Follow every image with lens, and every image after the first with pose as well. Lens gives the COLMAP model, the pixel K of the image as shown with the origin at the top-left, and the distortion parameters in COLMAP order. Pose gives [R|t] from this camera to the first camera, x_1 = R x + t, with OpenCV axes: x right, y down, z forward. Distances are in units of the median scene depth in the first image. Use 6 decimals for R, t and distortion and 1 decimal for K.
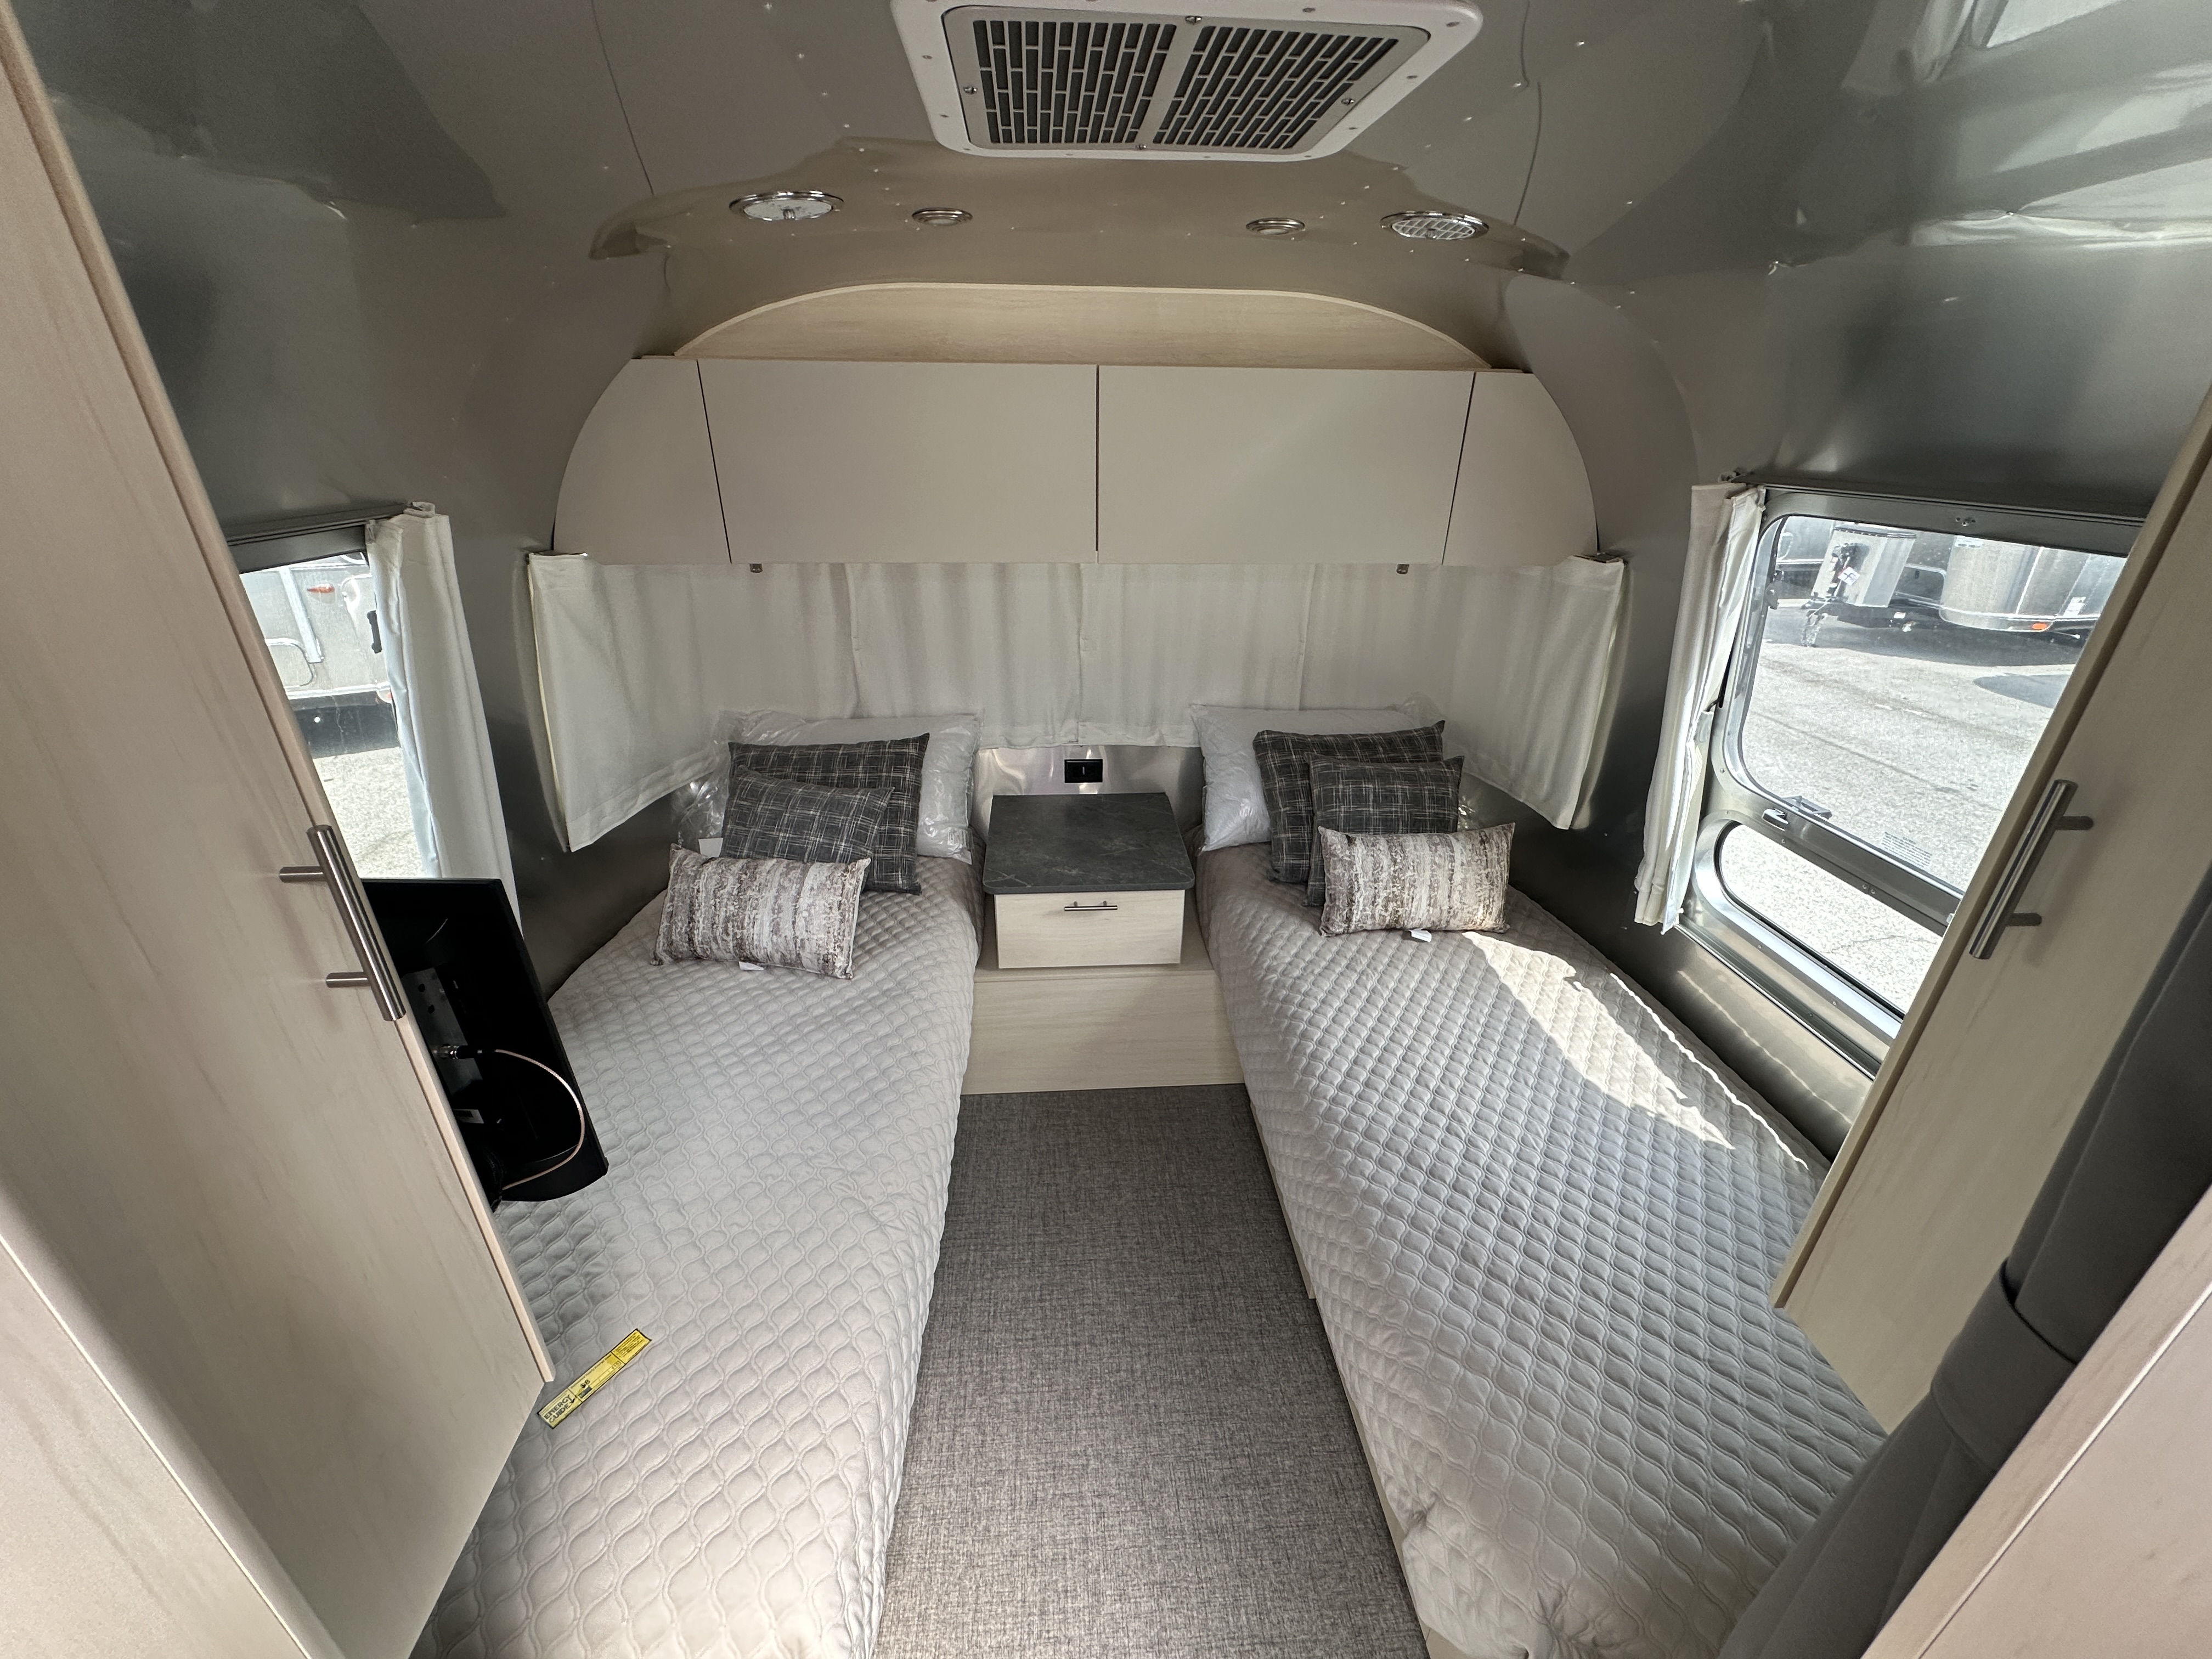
lens RADIAL K [[881.4, 0, 1108.8], [0, 881.4, 831.1], [0, 0, 1]] dist [-0.001916, 0.000645]
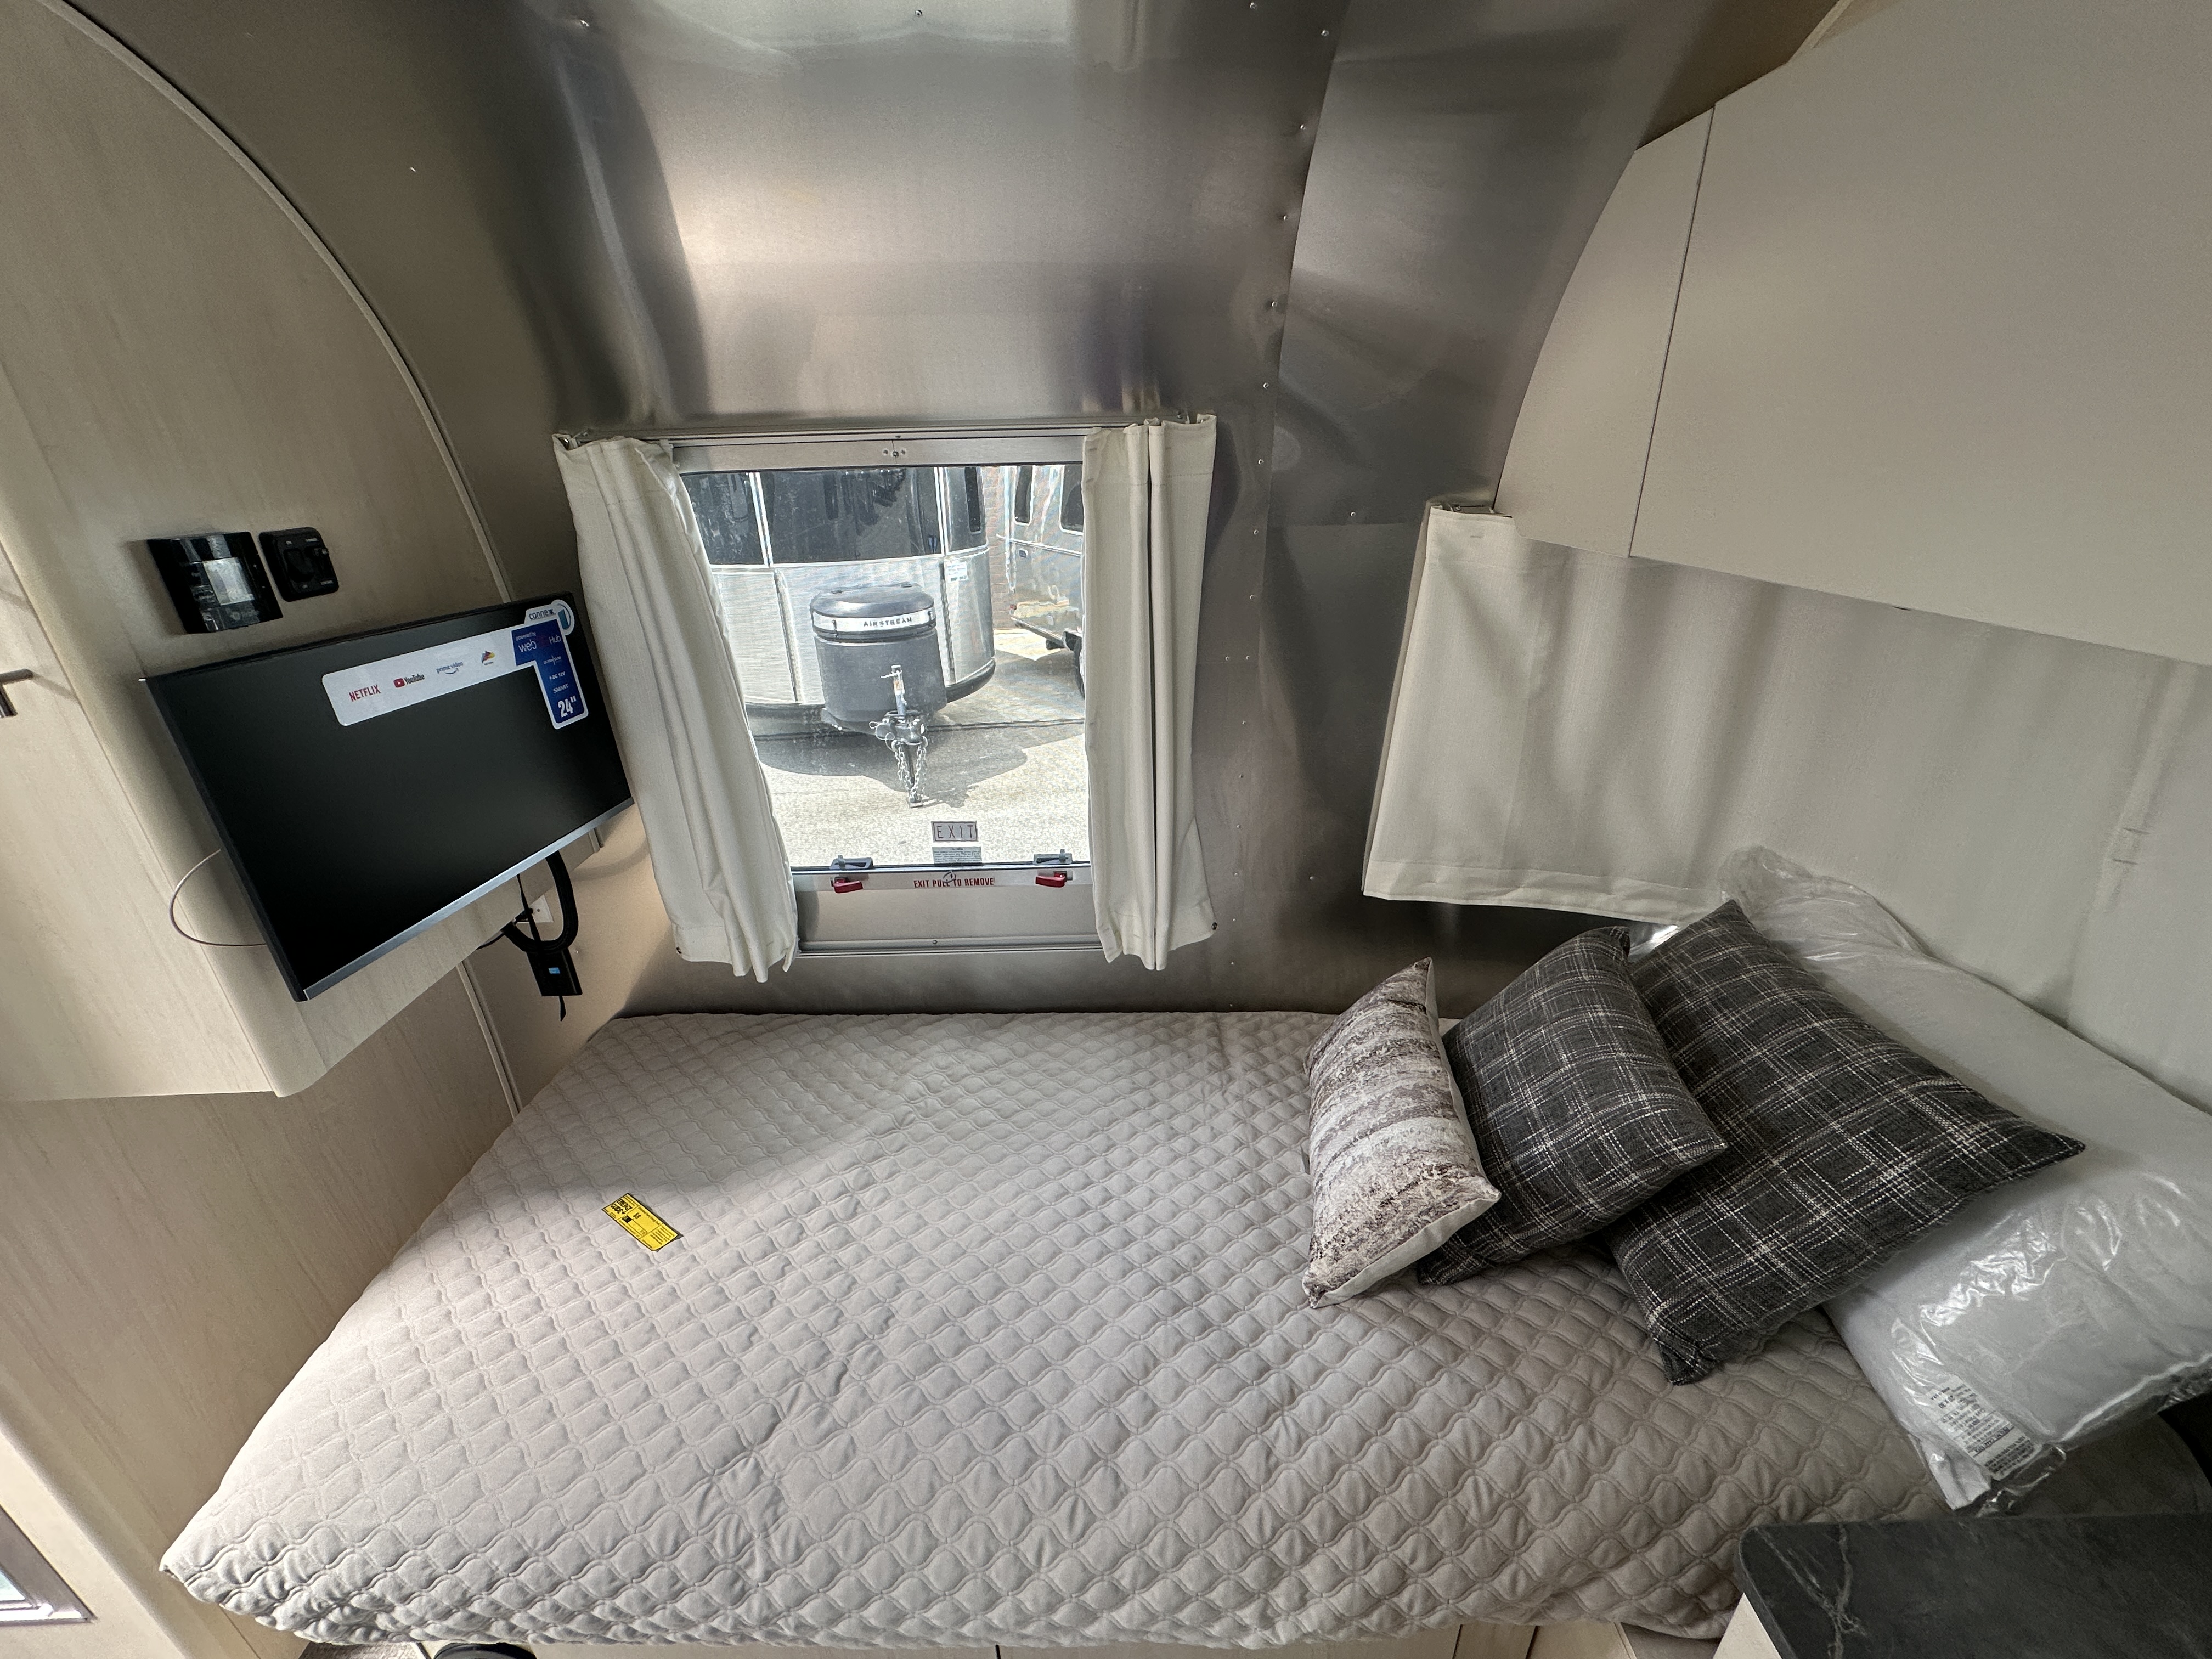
lens RADIAL K [[881.4, 0, 1108.4], [0, 881.4, 836.1], [0, 0, 1]] dist [-0.001916, 0.000645]
pose [[-0.059501, 0.392896, -0.917656, 0.088706], [-0.403074, 0.831553, 0.382167, -0.204248], [0.913231, 0.392623, 0.108888, 0.623944]]
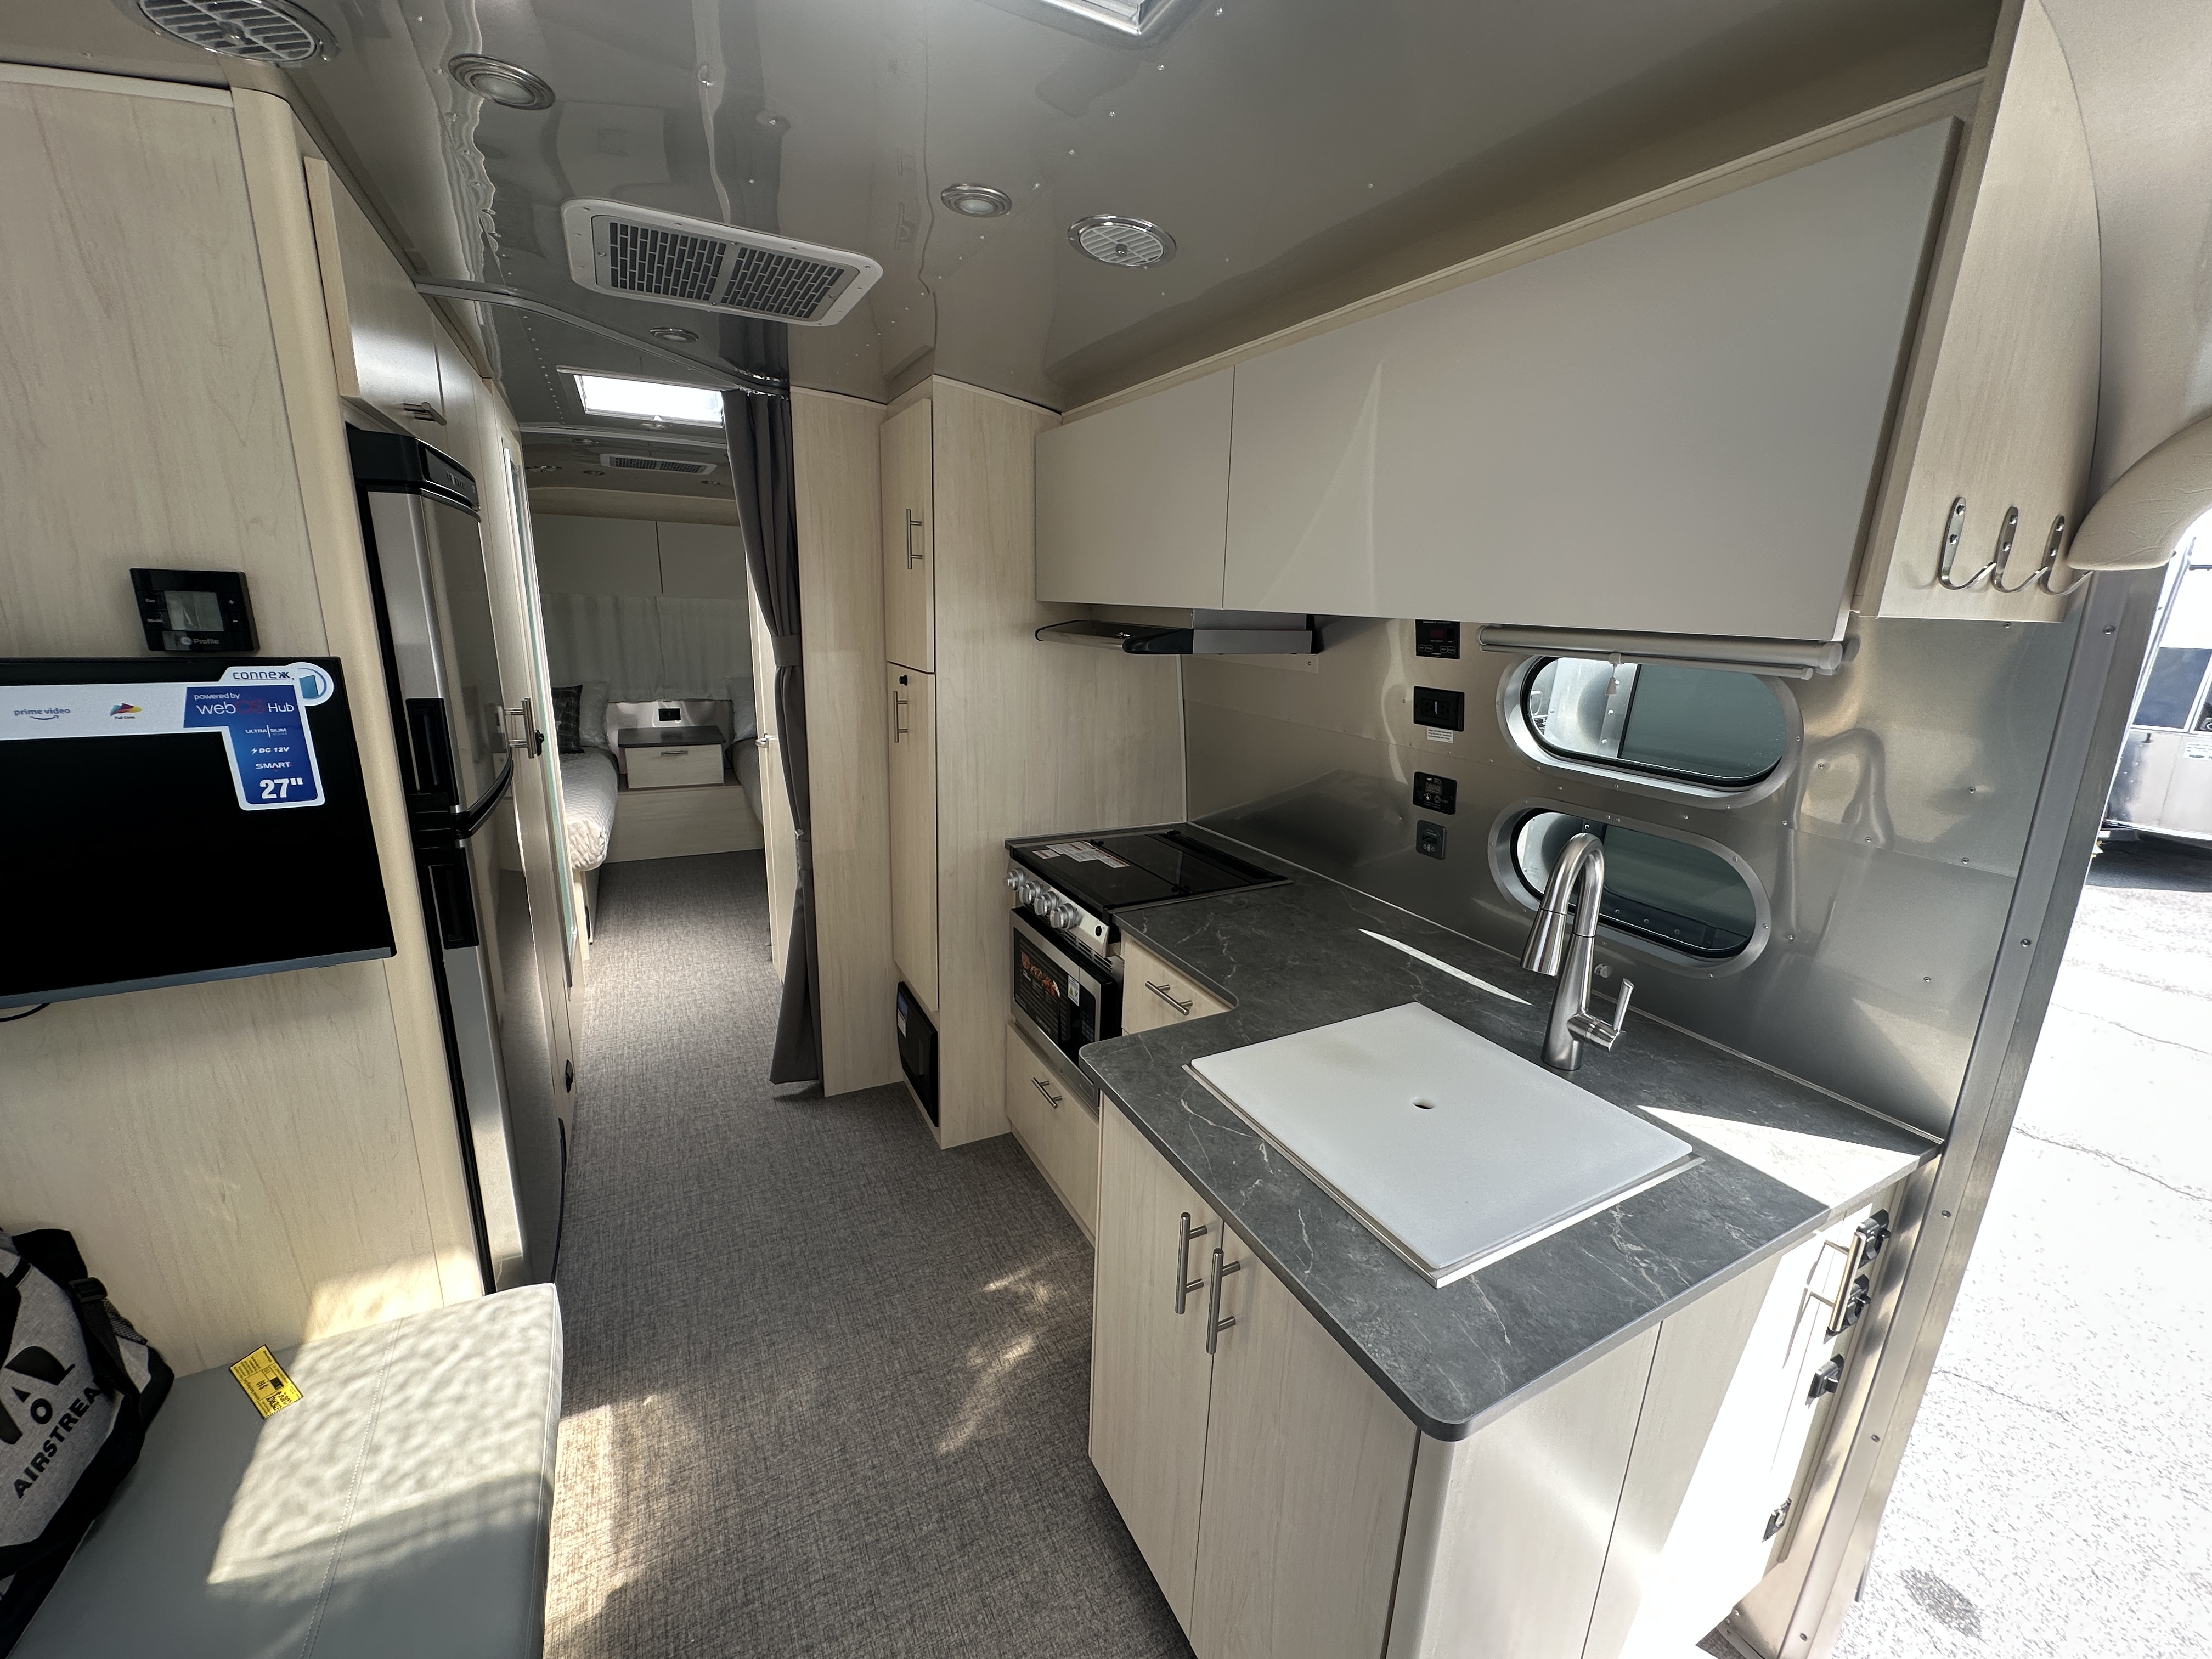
lens RADIAL K [[881.4, 0, 1107.2], [0, 881.4, 829.3], [0, 0, 1]] dist [-0.001916, 0.000645]
pose [[0.915627, -0.082313, 0.393512, 0.087481], [0.149625, 0.978271, -0.143520, 0.756038], [-0.373148, 0.190290, 0.908048, -1.365247]]
